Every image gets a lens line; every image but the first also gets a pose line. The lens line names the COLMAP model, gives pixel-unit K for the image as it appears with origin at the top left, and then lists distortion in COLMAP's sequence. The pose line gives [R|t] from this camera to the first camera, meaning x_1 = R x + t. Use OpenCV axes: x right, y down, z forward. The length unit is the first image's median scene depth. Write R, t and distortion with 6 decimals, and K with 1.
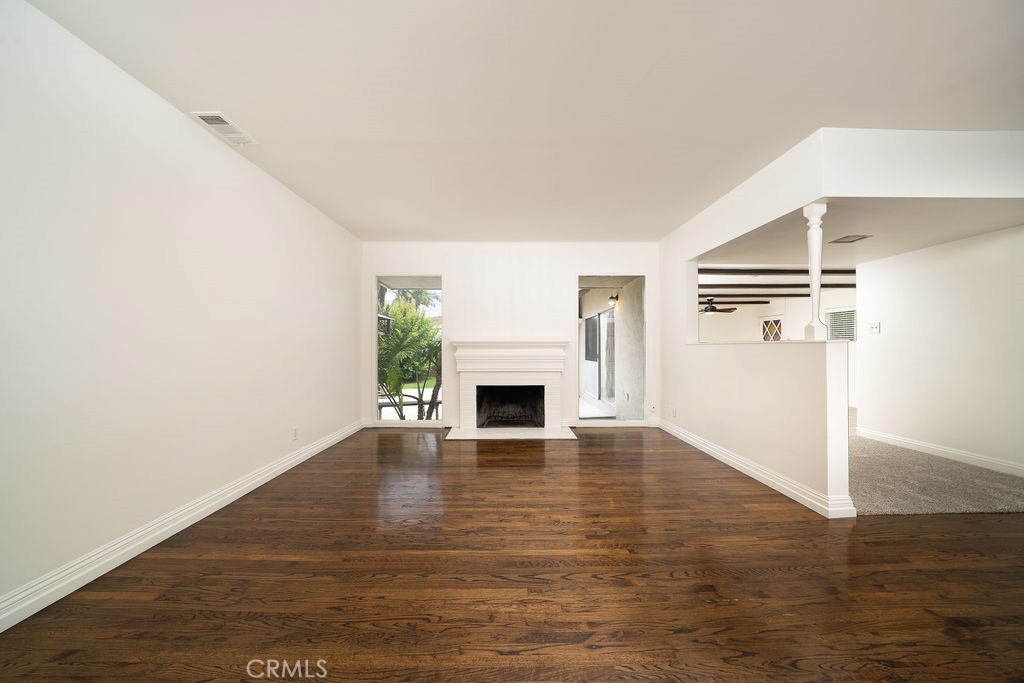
lens RADIAL K [[363.9, 0, 509.0], [0, 363.9, 340.7], [0, 0, 1]] dist [-0.019380, 0.000006]
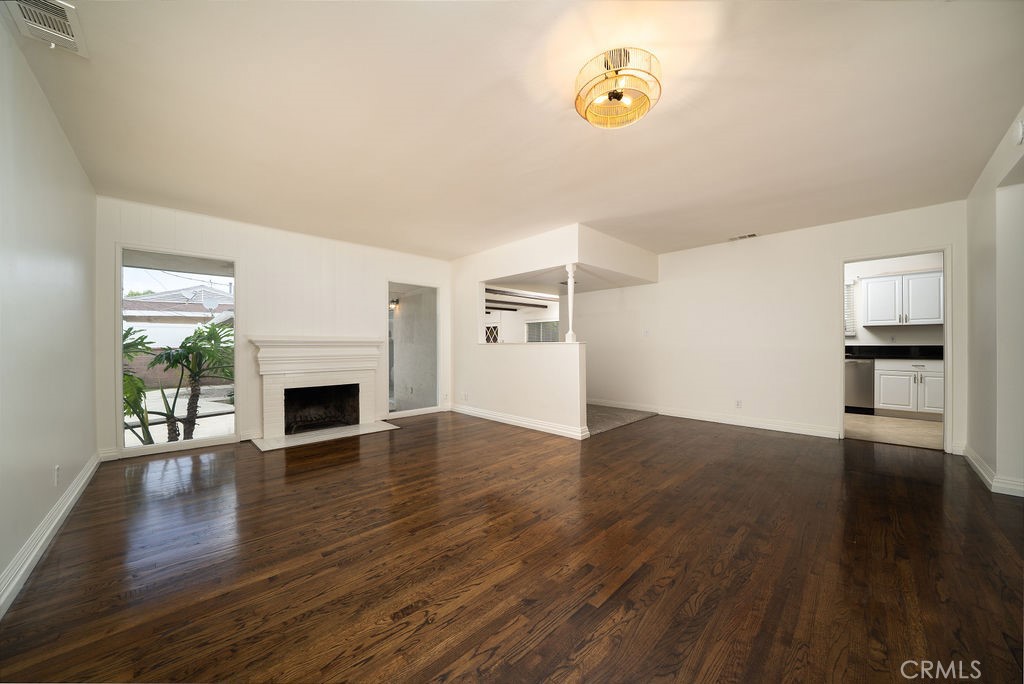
lens RADIAL K [[357.8, 0, 510.3], [0, 357.8, 346.1], [0, 0, 1]] dist [-0.028858, 0.005538]
pose [[0.720541, -0.000524, 0.693412, -0.295914], [-0.010985, 0.999866, 0.012171, -0.000626], [-0.693325, -0.016387, 0.720438, -0.028588]]
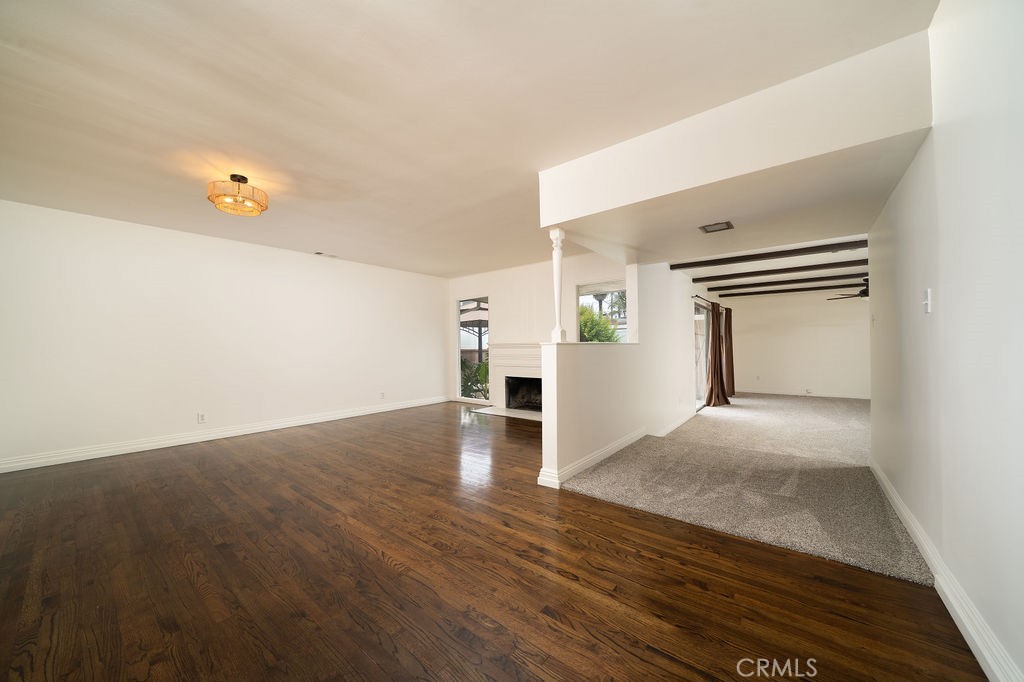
lens RADIAL K [[357.8, 0, 510.3], [0, 357.8, 345.1], [0, 0, 1]] dist [-0.028858, 0.005538]
pose [[0.779667, -0.008122, -0.626141, 0.778271], [0.017487, 0.999808, 0.008805, -0.002048], [0.625950, -0.017814, 0.779660, -0.016345]]
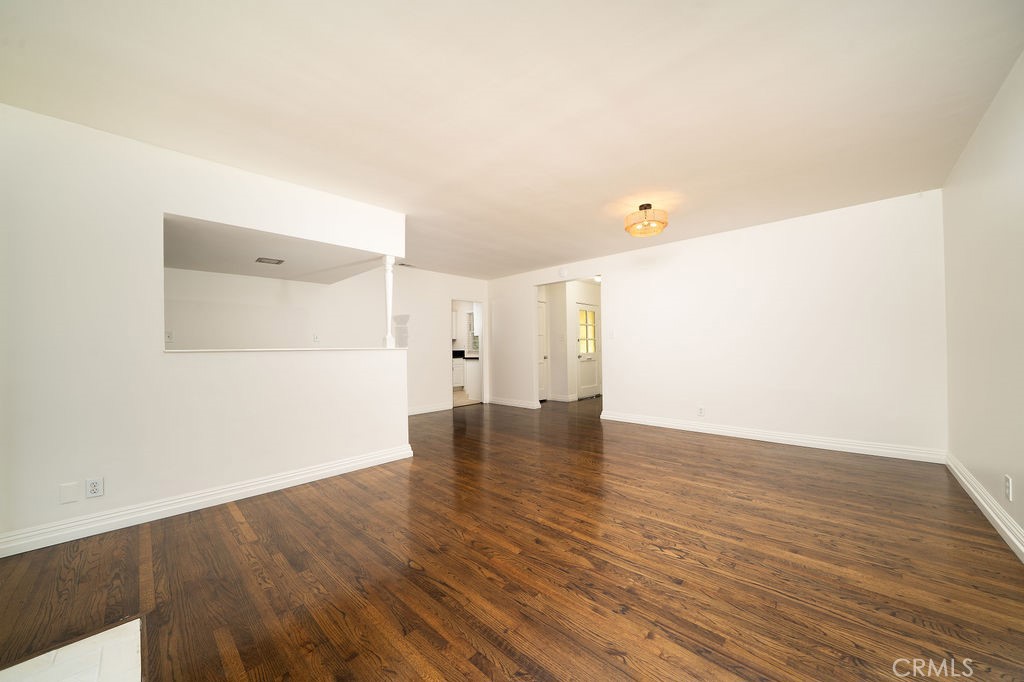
lens RADIAL K [[357.8, 0, 510.3], [0, 357.8, 345.1], [0, 0, 1]] dist [-0.028858, 0.005538]
pose [[-0.717344, 0.021150, 0.696398, -0.274951], [0.005570, 0.999681, -0.024623, 0.012653], [-0.696697, -0.013784, -0.717233, 0.880316]]
